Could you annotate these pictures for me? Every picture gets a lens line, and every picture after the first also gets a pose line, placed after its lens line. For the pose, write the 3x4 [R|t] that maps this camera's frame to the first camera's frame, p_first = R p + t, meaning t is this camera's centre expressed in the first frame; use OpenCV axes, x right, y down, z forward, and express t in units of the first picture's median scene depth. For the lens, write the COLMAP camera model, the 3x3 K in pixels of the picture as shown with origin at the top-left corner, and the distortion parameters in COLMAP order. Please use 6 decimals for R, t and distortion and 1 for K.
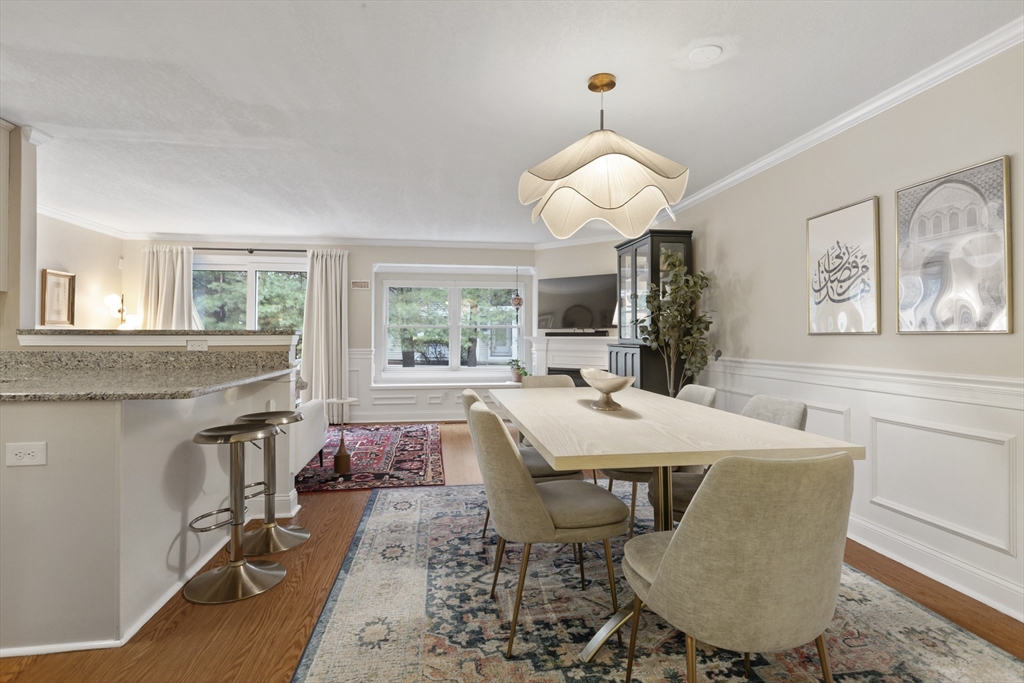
lens RADIAL K [[516.0, 0, 511.0], [0, 516.0, 330.7], [0, 0, 1]] dist [-0.000980, 0.000014]
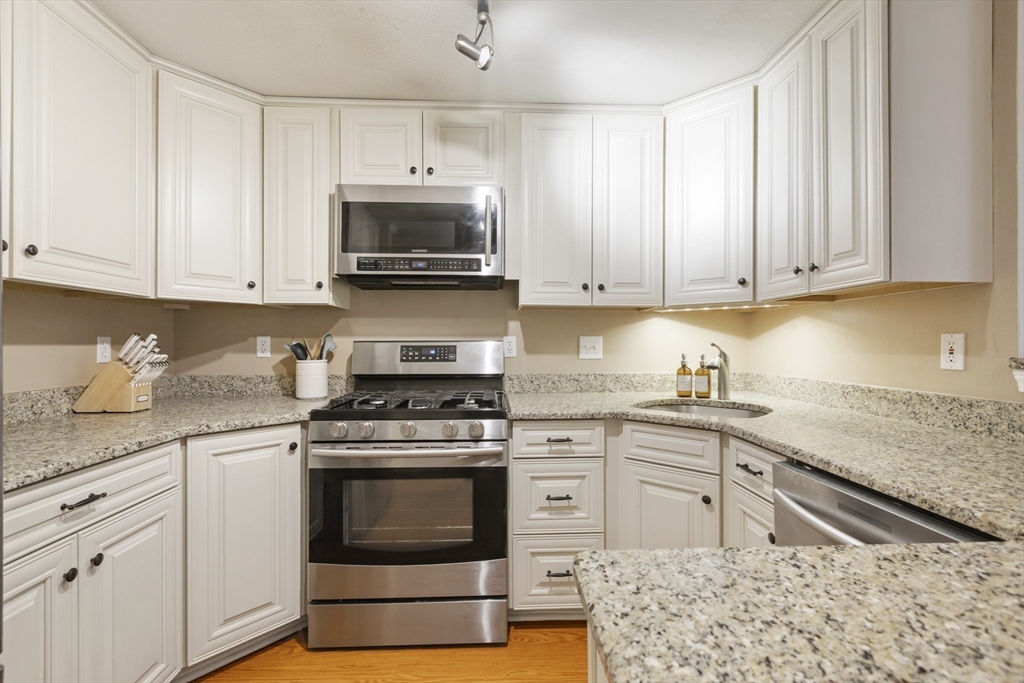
lens RADIAL K [[459.3, 0, 508.6], [0, 459.3, 343.4], [0, 0, 1]] dist [0.000607, -0.000112]
pose [[-0.113241, 0.001571, -0.993566, -0.355571], [0.013130, 0.999914, 0.000085, -0.016499], [0.993481, -0.013035, -0.113252, 0.432554]]
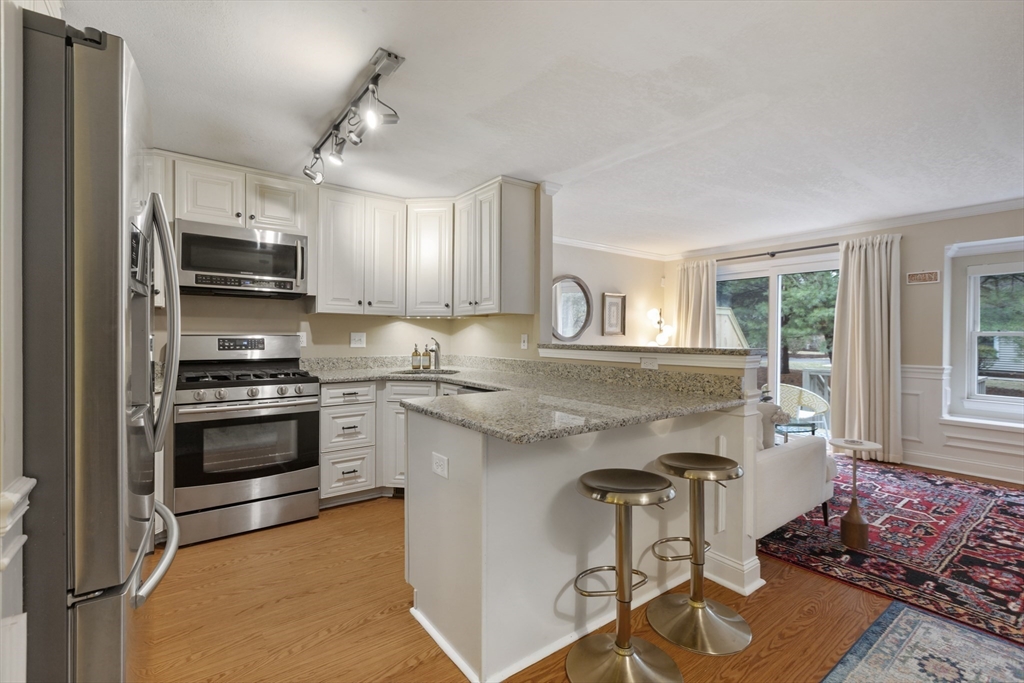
lens RADIAL K [[454.8, 0, 509.9], [0, 454.8, 337.3], [0, 0, 1]] dist [-0.001236, -0.000423]
pose [[0.469696, 0.003845, -0.882820, 0.001753], [0.005215, 0.999961, 0.007130, -0.020279], [0.882813, -0.007953, 0.469658, 0.305213]]
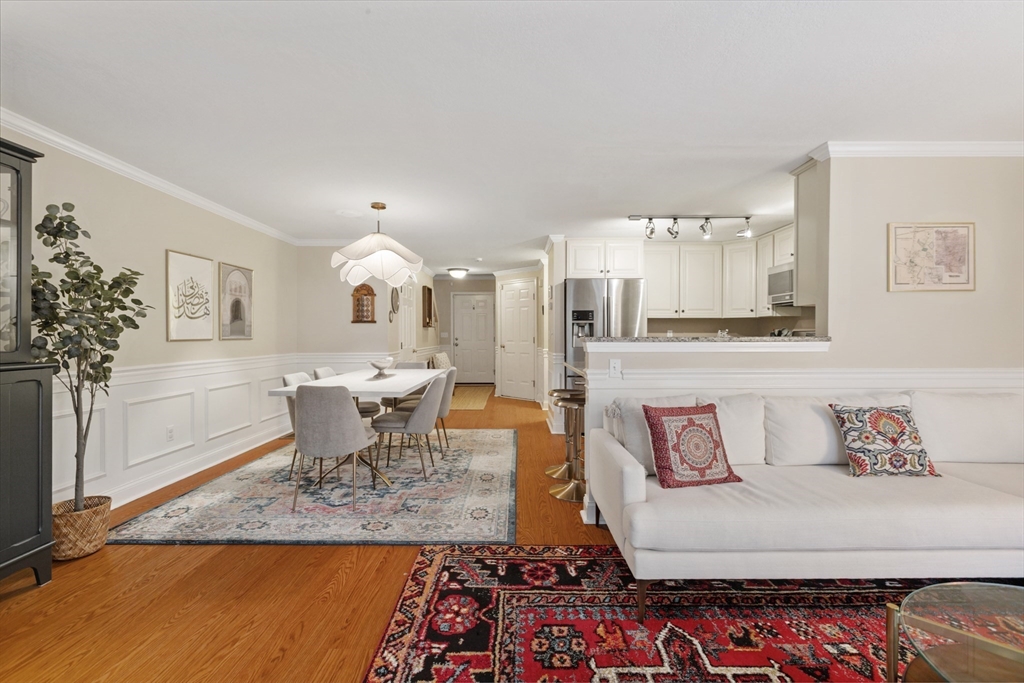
lens RADIAL K [[454.8, 0, 509.9], [0, 454.8, 337.3], [0, 0, 1]] dist [-0.001236, -0.000423]
pose [[-0.987074, 0.000399, 0.160263, -0.342684], [-0.000713, 0.999976, -0.006884, 0.004508], [-0.160262, -0.006909, -0.987050, 1.559434]]
